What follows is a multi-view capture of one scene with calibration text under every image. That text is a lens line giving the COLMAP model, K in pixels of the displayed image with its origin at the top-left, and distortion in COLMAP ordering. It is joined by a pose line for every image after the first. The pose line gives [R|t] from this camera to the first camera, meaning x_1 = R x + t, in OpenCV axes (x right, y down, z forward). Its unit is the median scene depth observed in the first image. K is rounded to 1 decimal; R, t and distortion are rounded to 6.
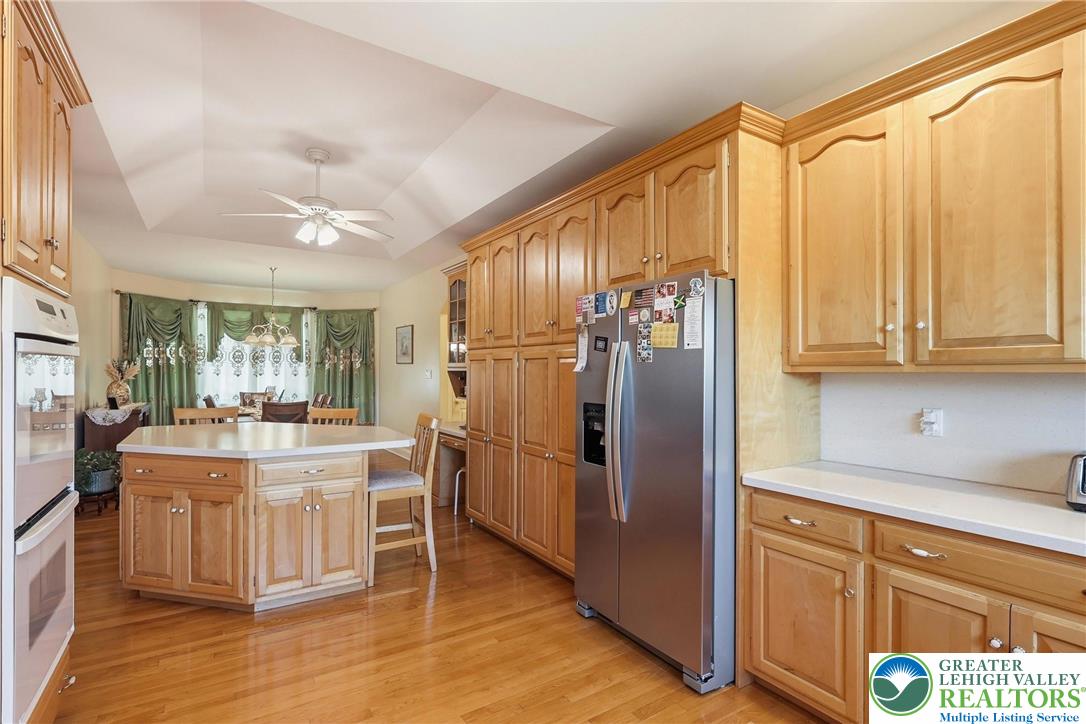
lens RADIAL K [[512.6, 0, 533.2], [0, 512.6, 371.7], [0, 0, 1]] dist [0.001694, -0.000506]
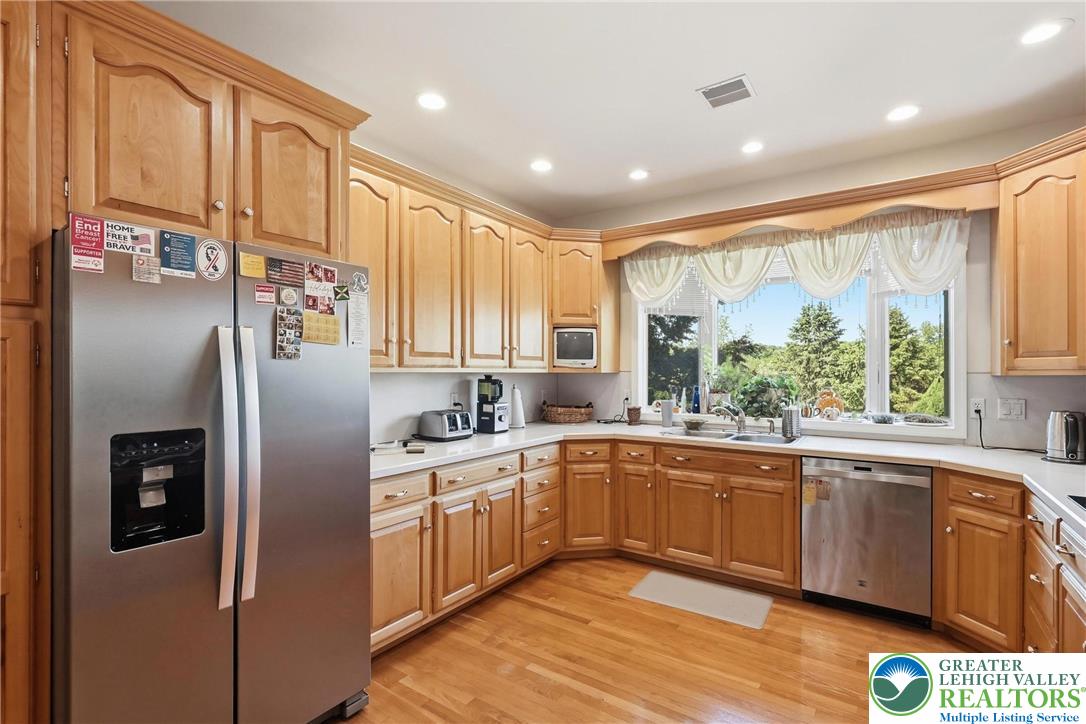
lens RADIAL K [[512.6, 0, 539.9], [0, 512.6, 369.8], [0, 0, 1]] dist [0.001694, -0.000506]
pose [[-0.391829, 0.001681, 0.920037, -0.215849], [-0.002628, 0.999992, -0.002947, -0.001065], [-0.920034, -0.003573, -0.391821, 0.339734]]
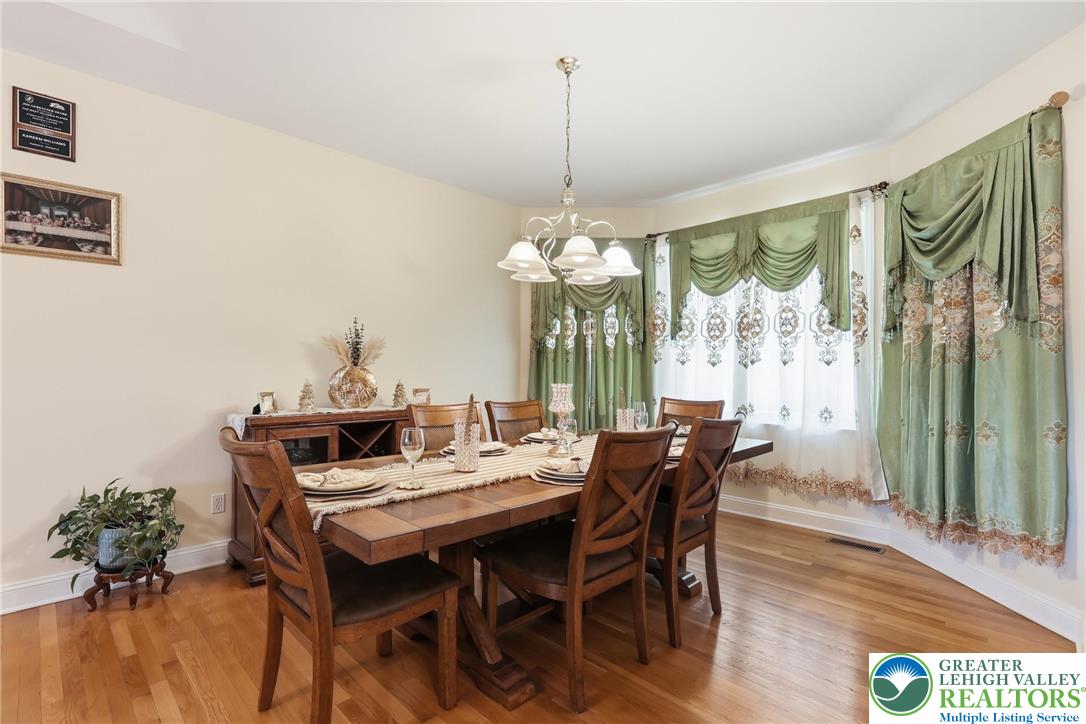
lens RADIAL K [[512.6, 0, 534.5], [0, 512.6, 368.4], [0, 0, 1]] dist [0.001694, -0.000506]
pose [[0.236286, -0.004906, -0.971671, -0.167942], [-0.002454, 0.999981, -0.005645, 0.019367], [0.971680, 0.003719, 0.236269, 0.930254]]
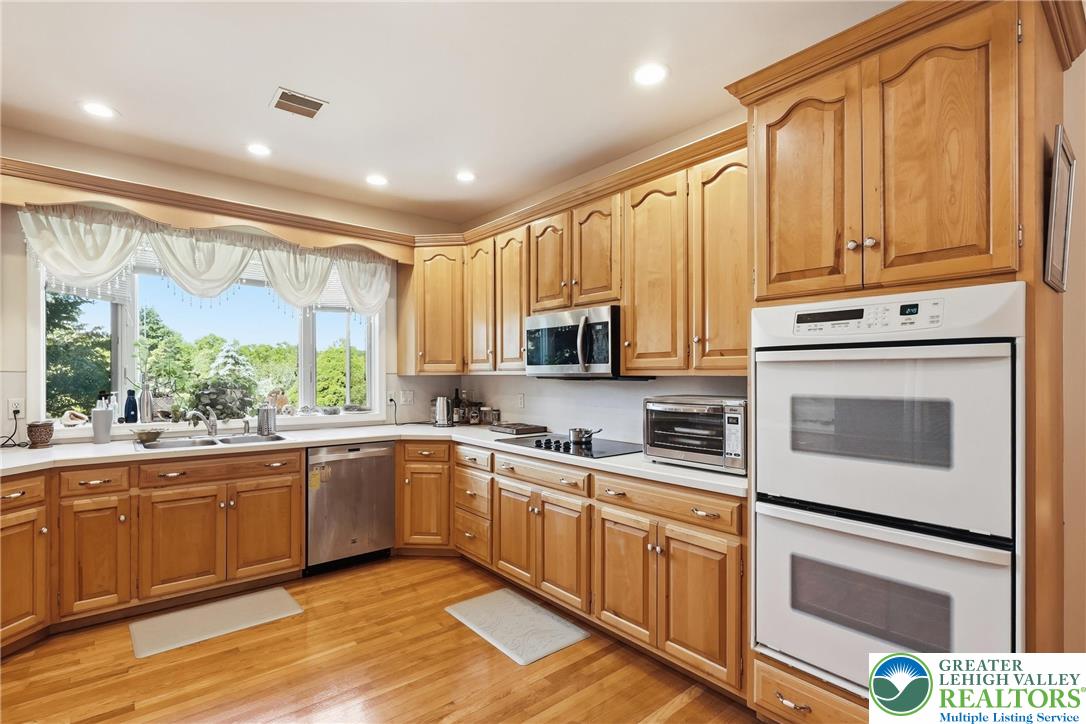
lens RADIAL K [[512.6, 0, 535.5], [0, 512.6, 371.7], [0, 0, 1]] dist [0.001694, -0.000506]
pose [[-0.991526, -0.005370, -0.129794, -0.053002], [-0.004721, 0.999975, -0.005314, -0.000644], [0.129819, -0.004656, -0.991527, 0.477222]]
